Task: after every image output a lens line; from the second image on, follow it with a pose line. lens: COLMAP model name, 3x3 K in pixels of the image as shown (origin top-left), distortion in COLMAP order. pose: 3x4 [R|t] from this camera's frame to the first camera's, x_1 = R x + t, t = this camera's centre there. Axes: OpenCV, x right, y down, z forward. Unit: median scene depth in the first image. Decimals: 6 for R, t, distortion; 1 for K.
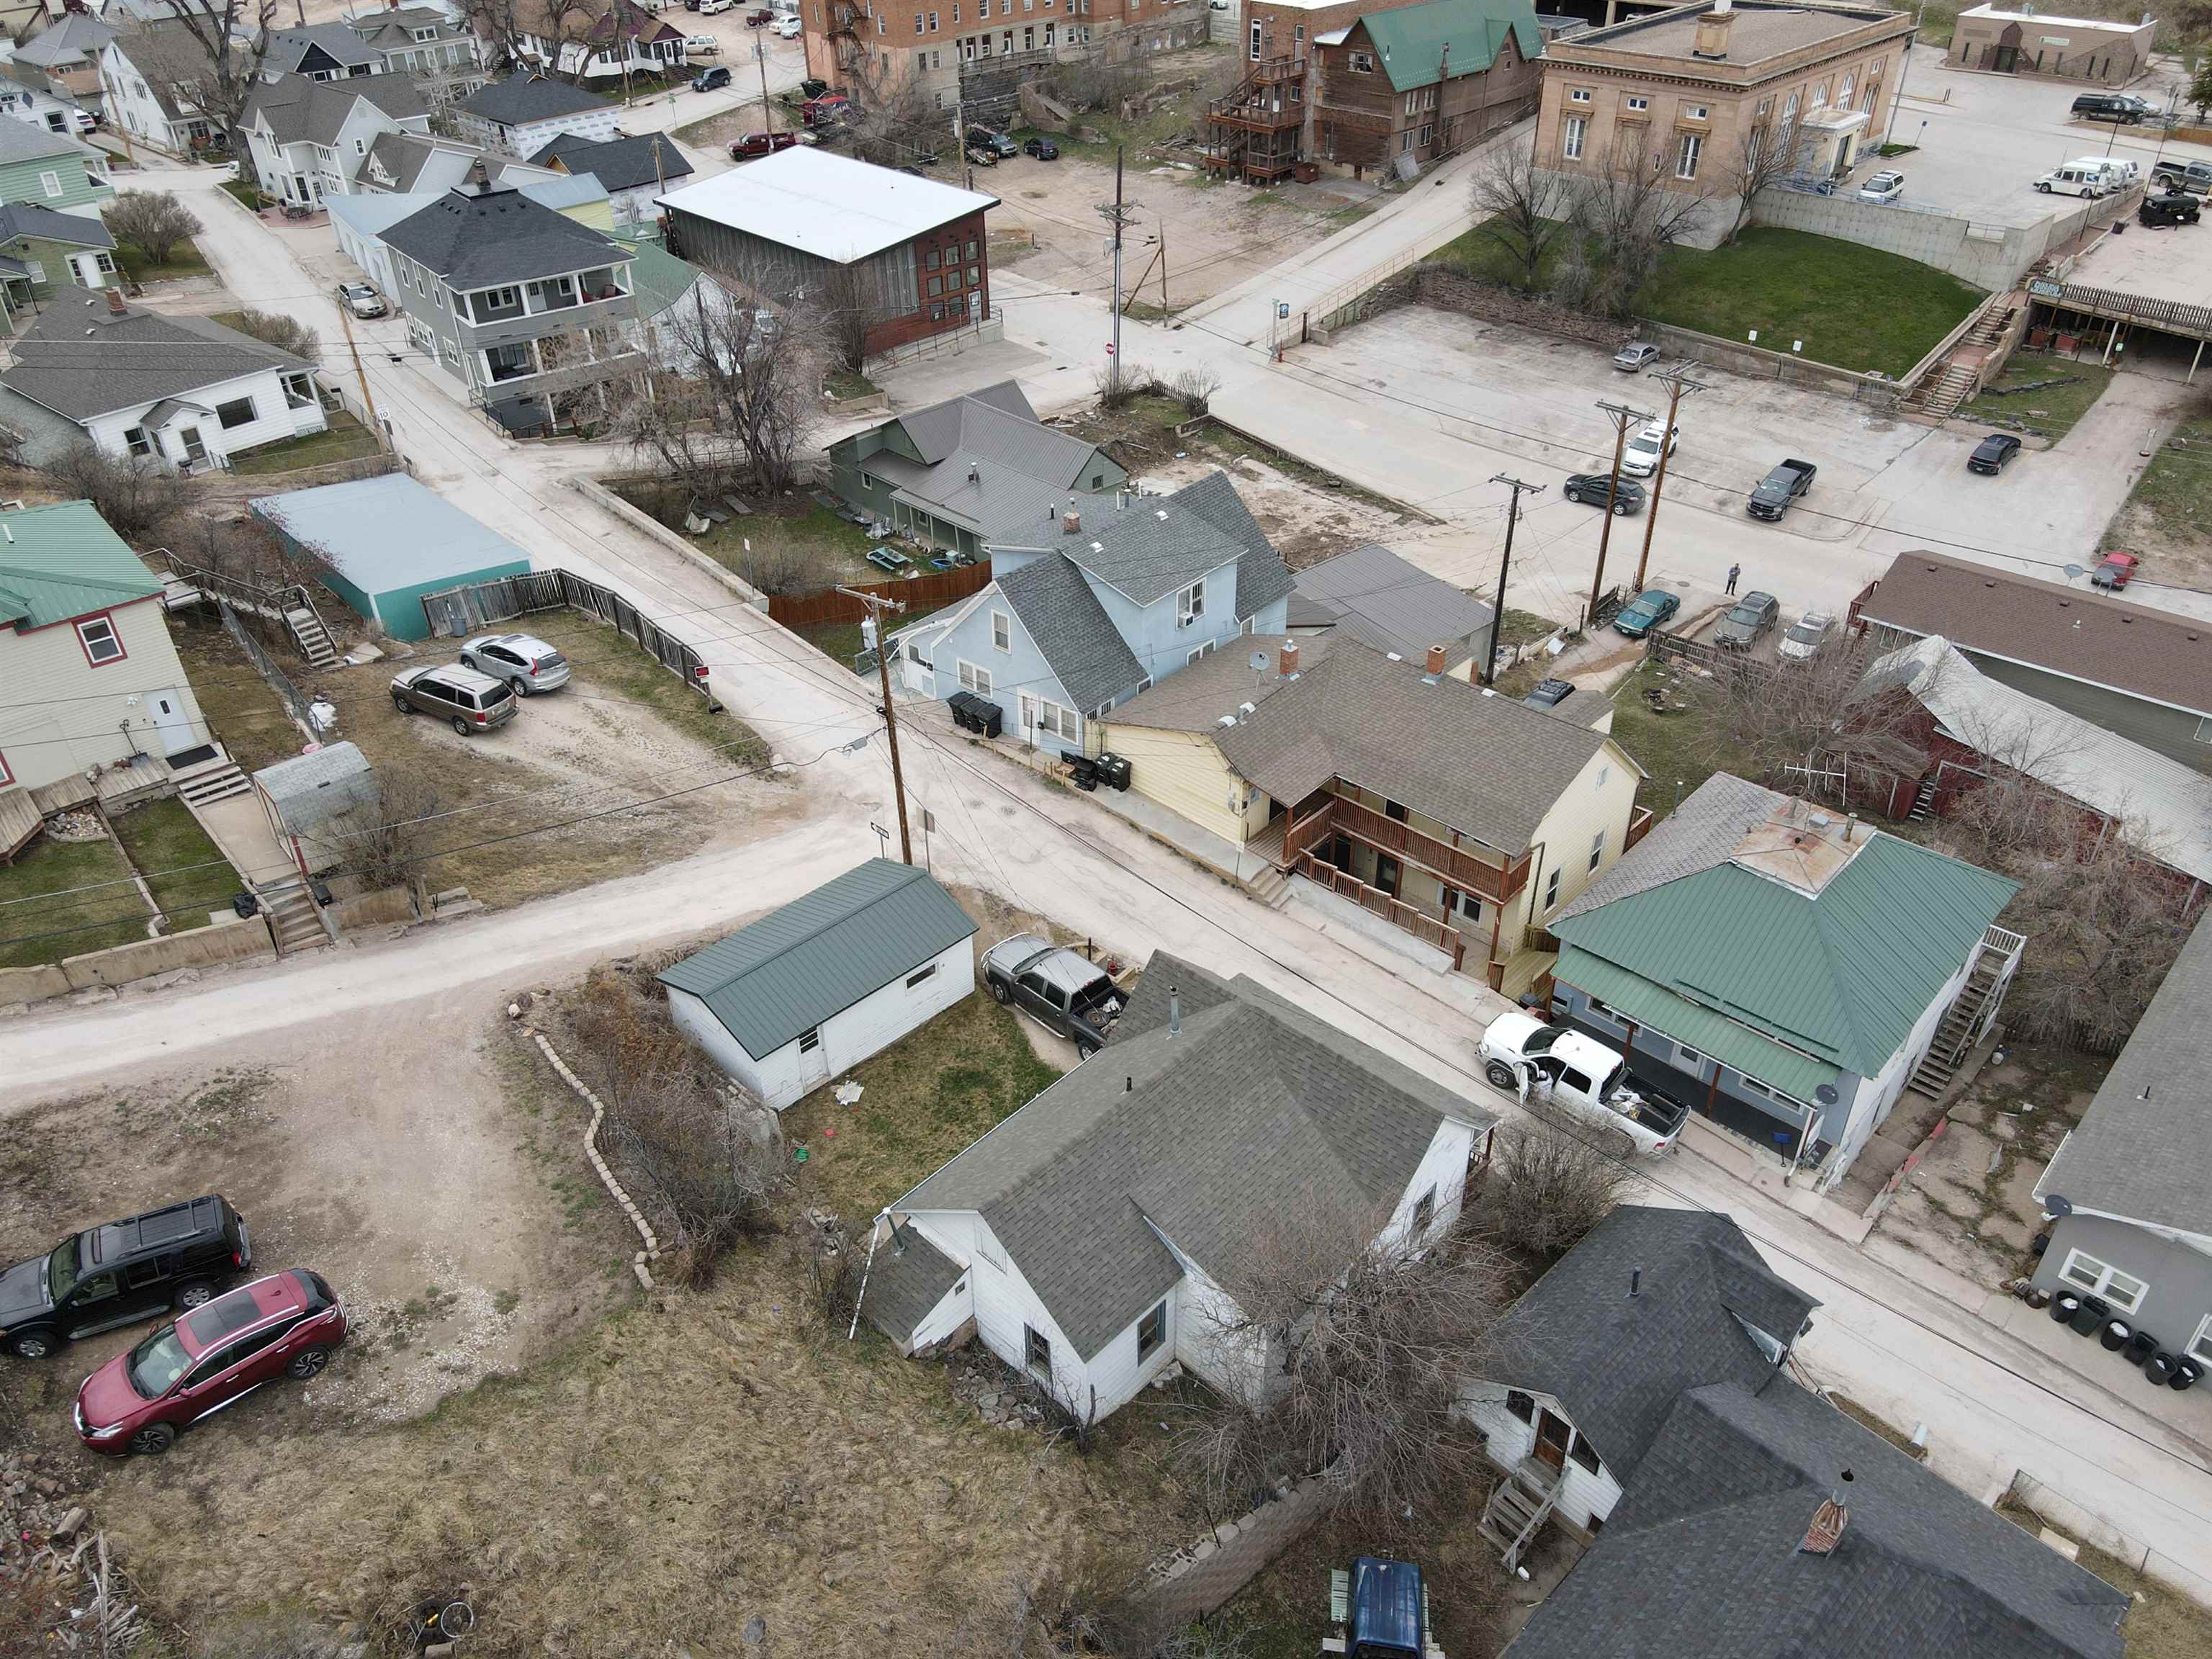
lens RADIAL K [[1582.6, 0, 1112.0], [0, 1582.6, 827.2], [0, 0, 1]] dist [0.014395, -0.005552]
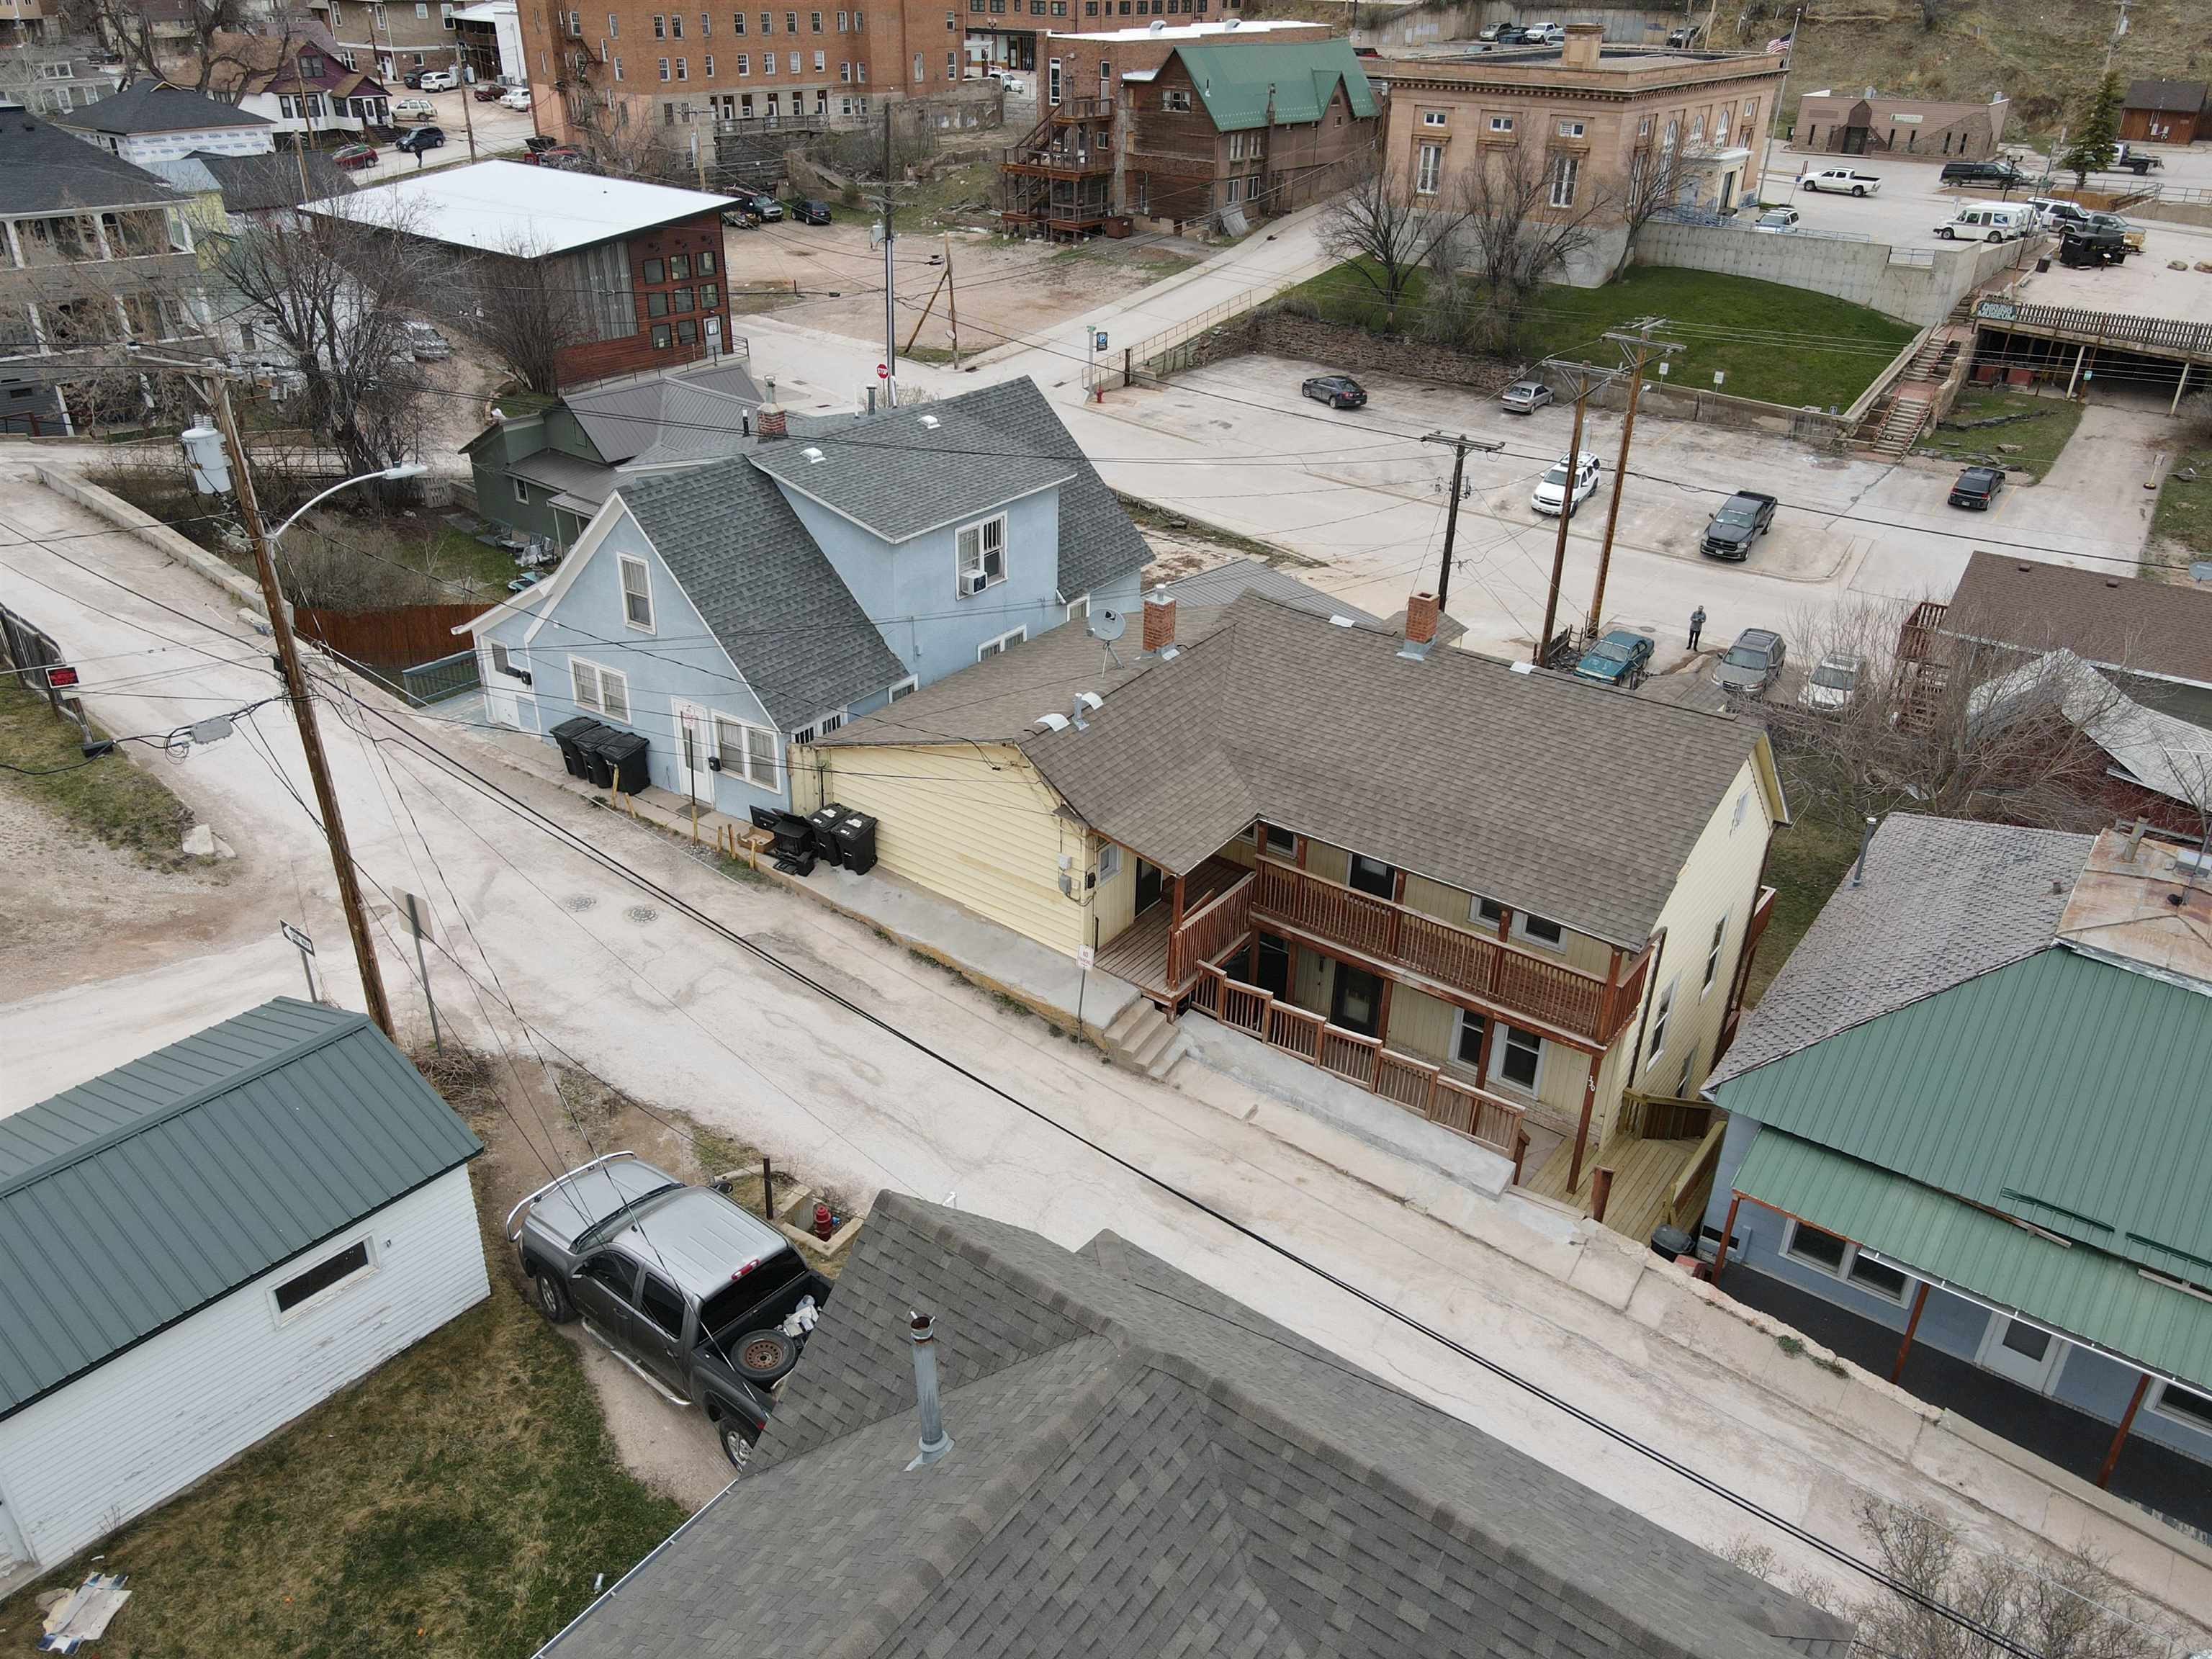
lens RADIAL K [[1582.6, 0, 1108.4], [0, 1582.6, 834.0], [0, 0, 1]] dist [0.014395, -0.005552]
pose [[0.993382, -0.023885, 0.112348, 0.020463], [0.036562, 0.993016, -0.112172, 0.019269], [-0.108884, 0.115537, 0.987317, 0.313880]]
